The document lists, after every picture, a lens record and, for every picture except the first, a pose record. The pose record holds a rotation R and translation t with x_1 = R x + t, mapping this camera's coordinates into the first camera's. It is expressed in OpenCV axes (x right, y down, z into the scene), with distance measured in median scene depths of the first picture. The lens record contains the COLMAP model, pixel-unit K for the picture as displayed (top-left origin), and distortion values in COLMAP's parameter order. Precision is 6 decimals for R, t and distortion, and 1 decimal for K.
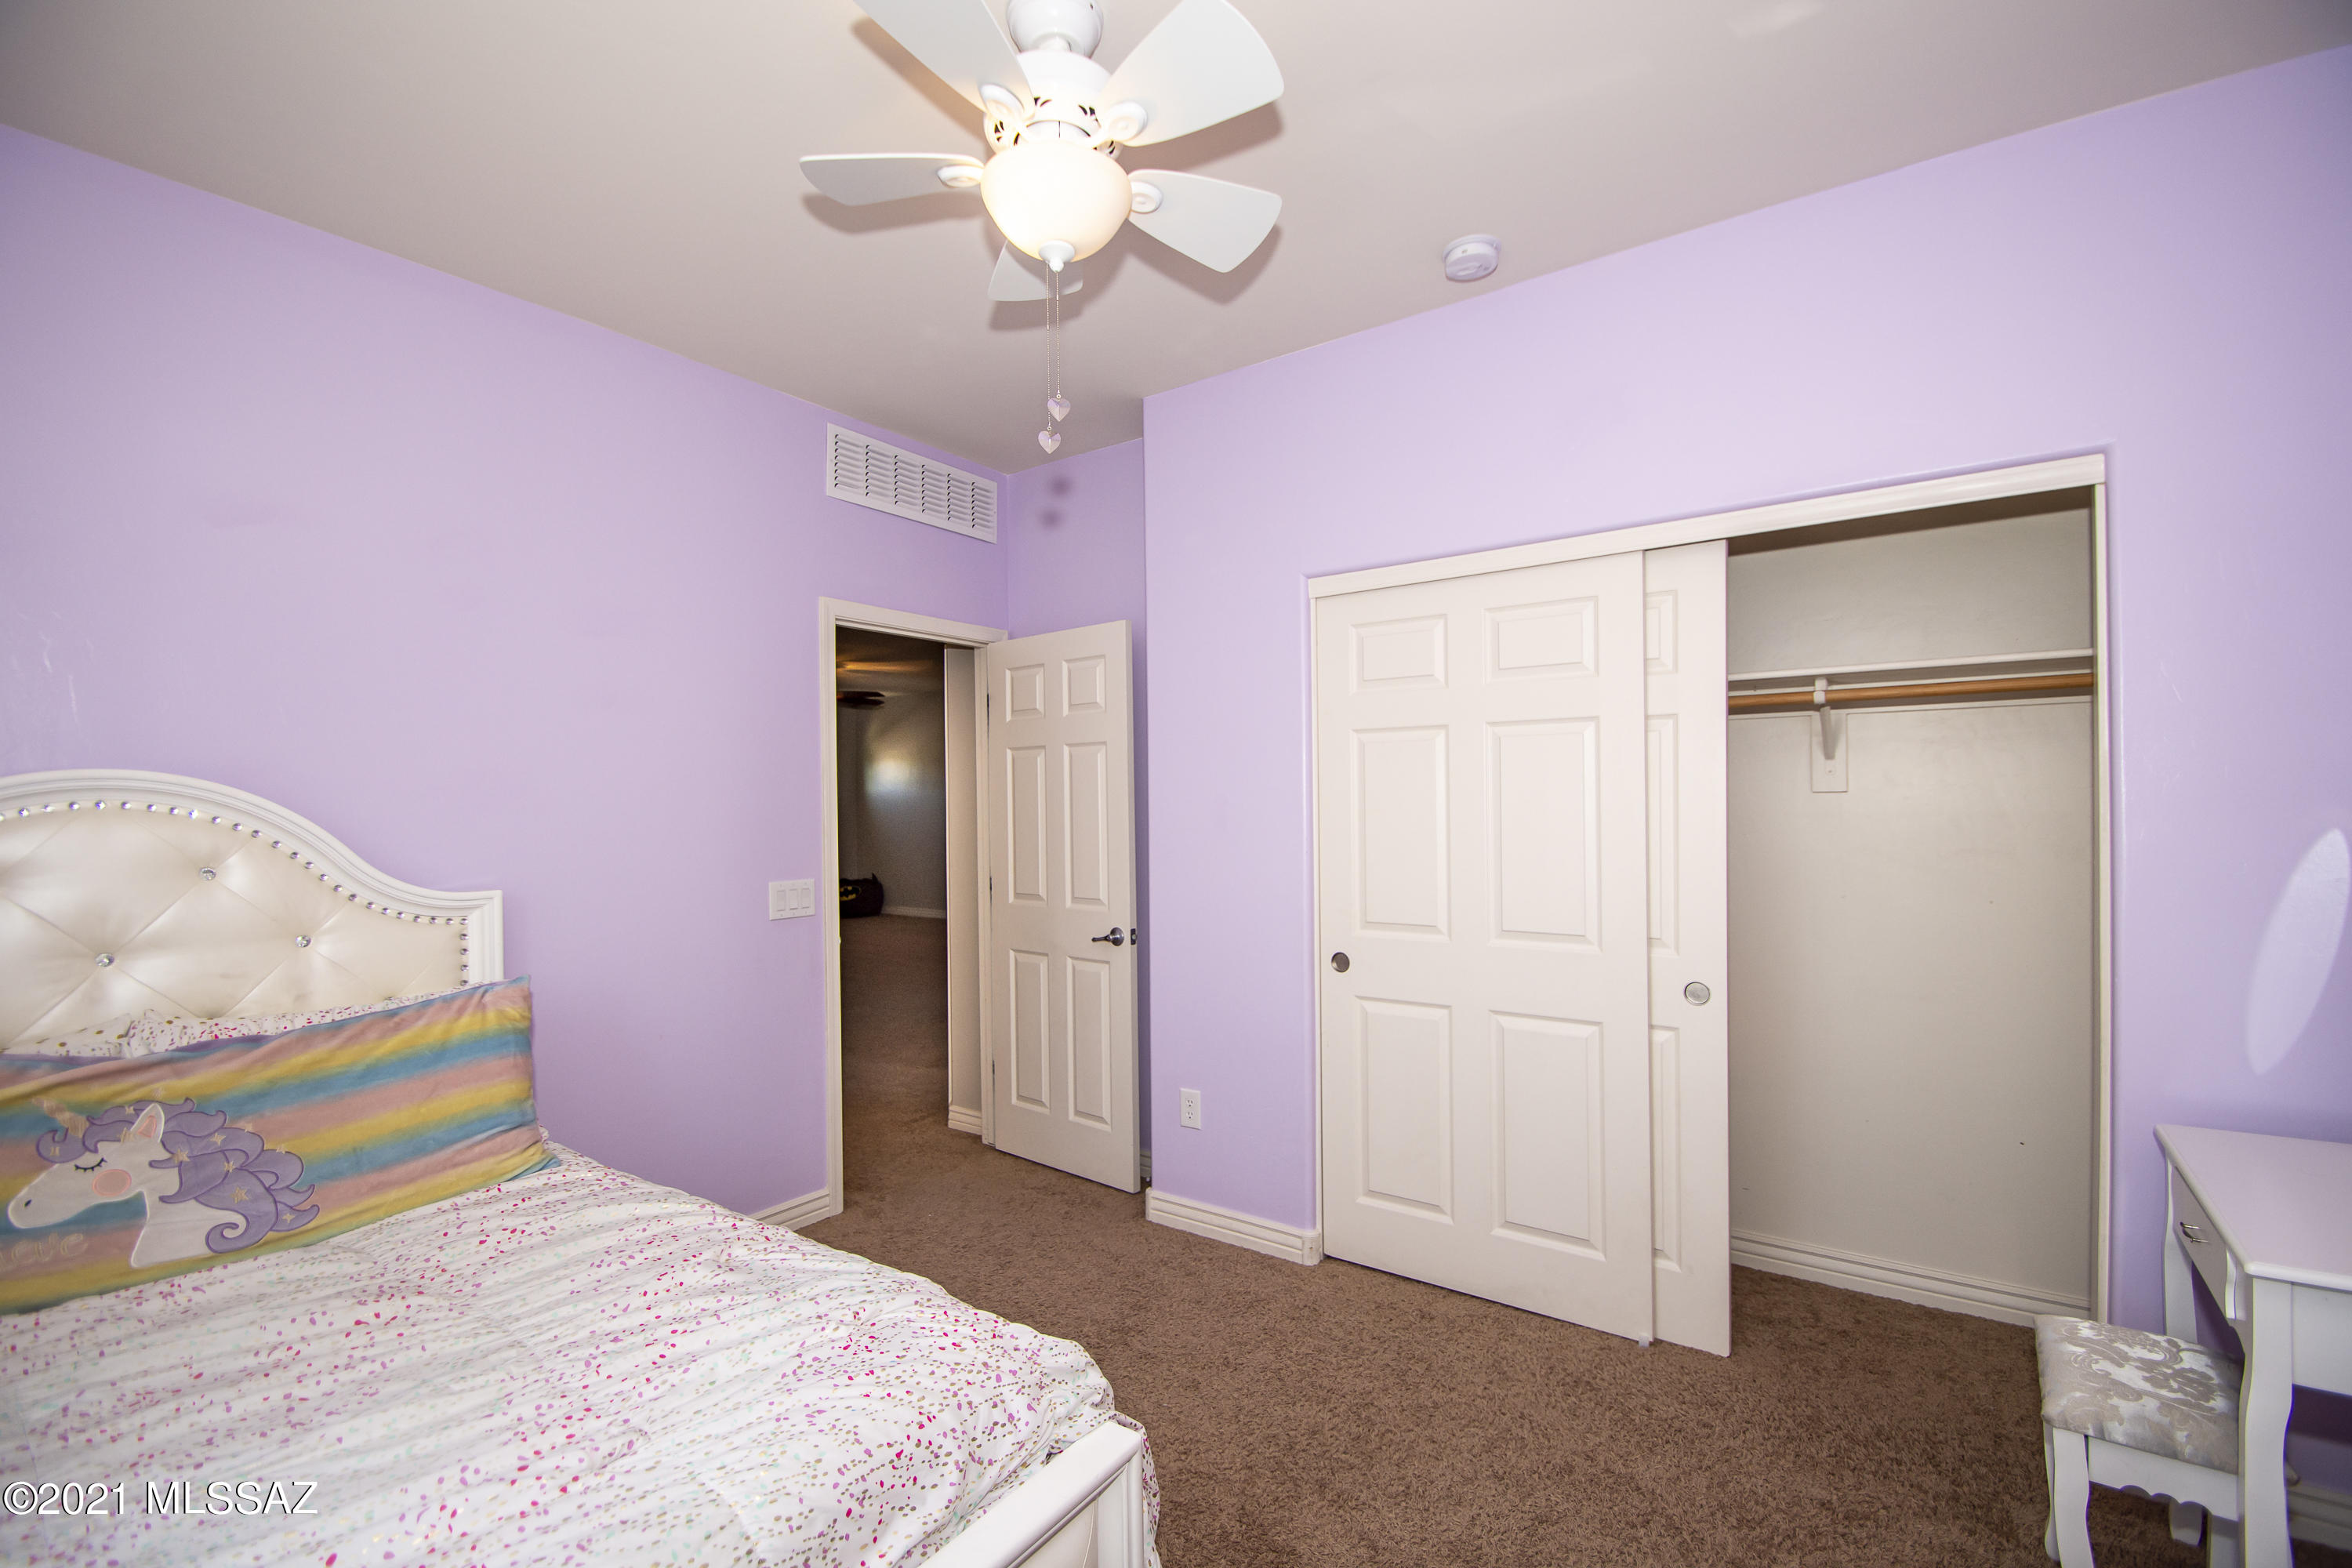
lens RADIAL K [[1050.0, 0, 1177.7], [0, 1050.0, 806.7], [0, 0, 1]] dist [0.000365, -0.005574]
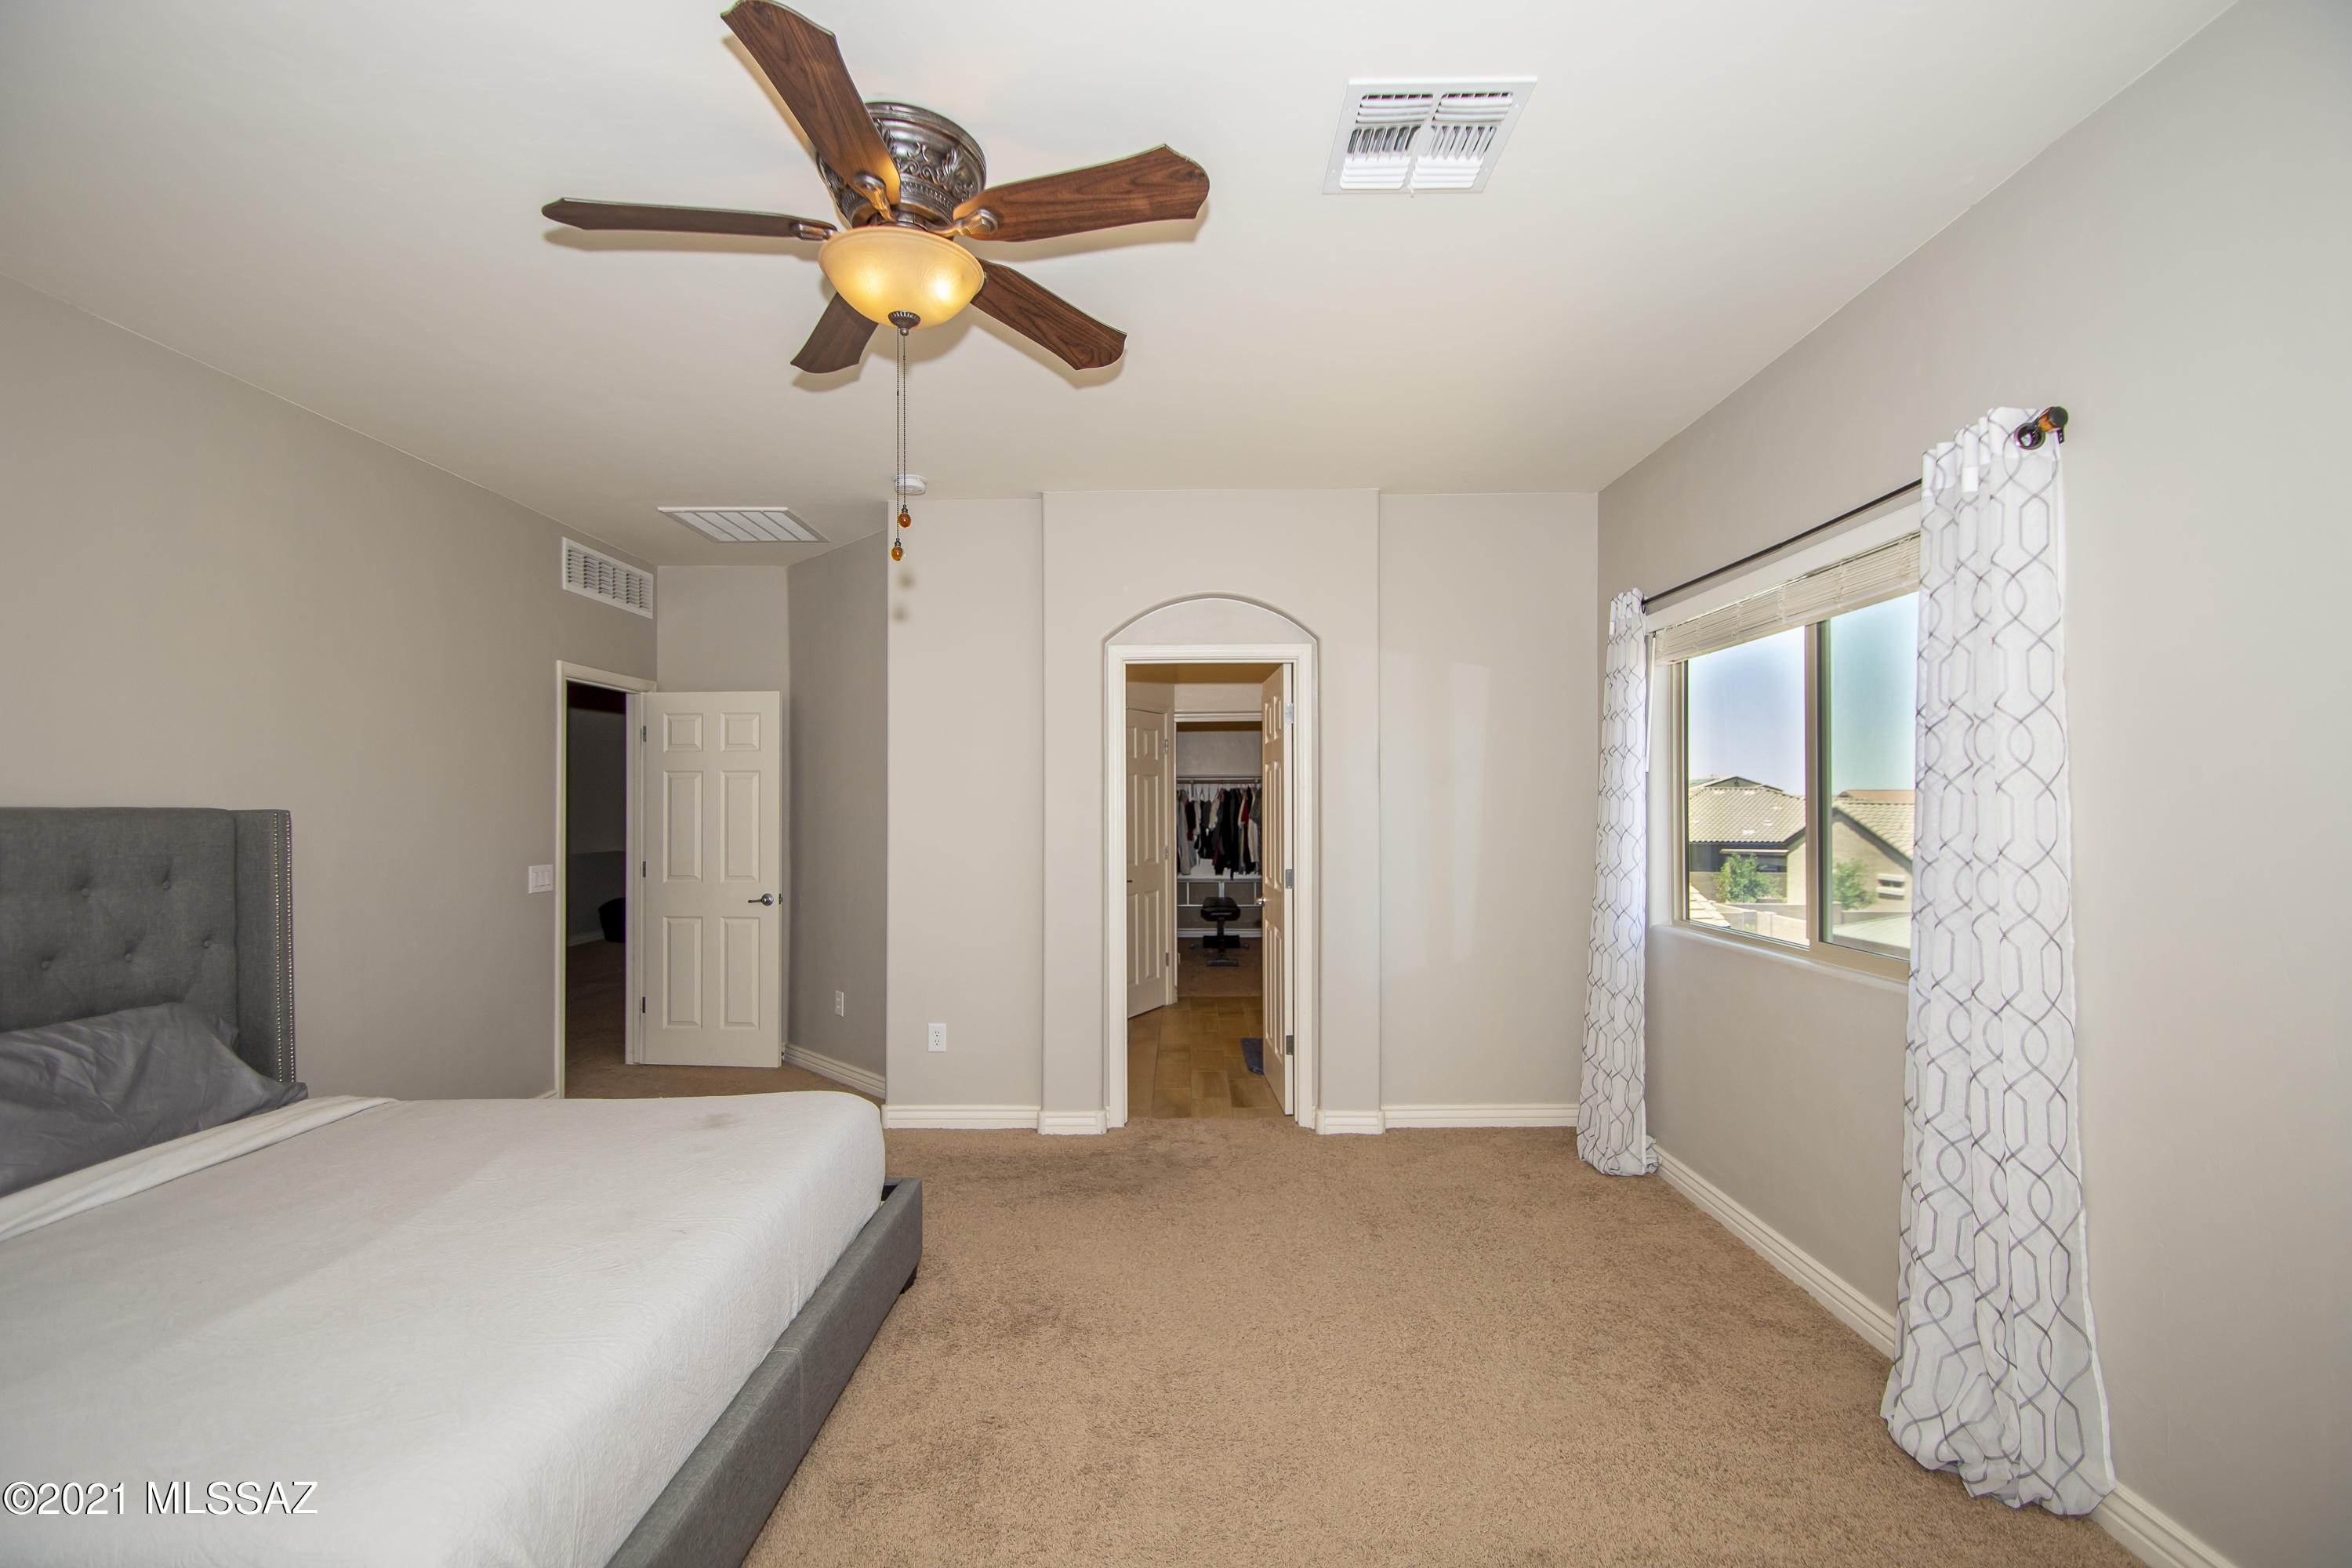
lens RADIAL K [[1050.0, 0, 1183.4], [0, 1050.0, 805.7], [0, 0, 1]] dist [0.000365, -0.005574]
pose [[0.819021, 0.013498, 0.573605, -0.422020], [-0.012716, 0.999905, -0.005373, -0.010923], [-0.573623, -0.002894, 0.819115, -0.568725]]
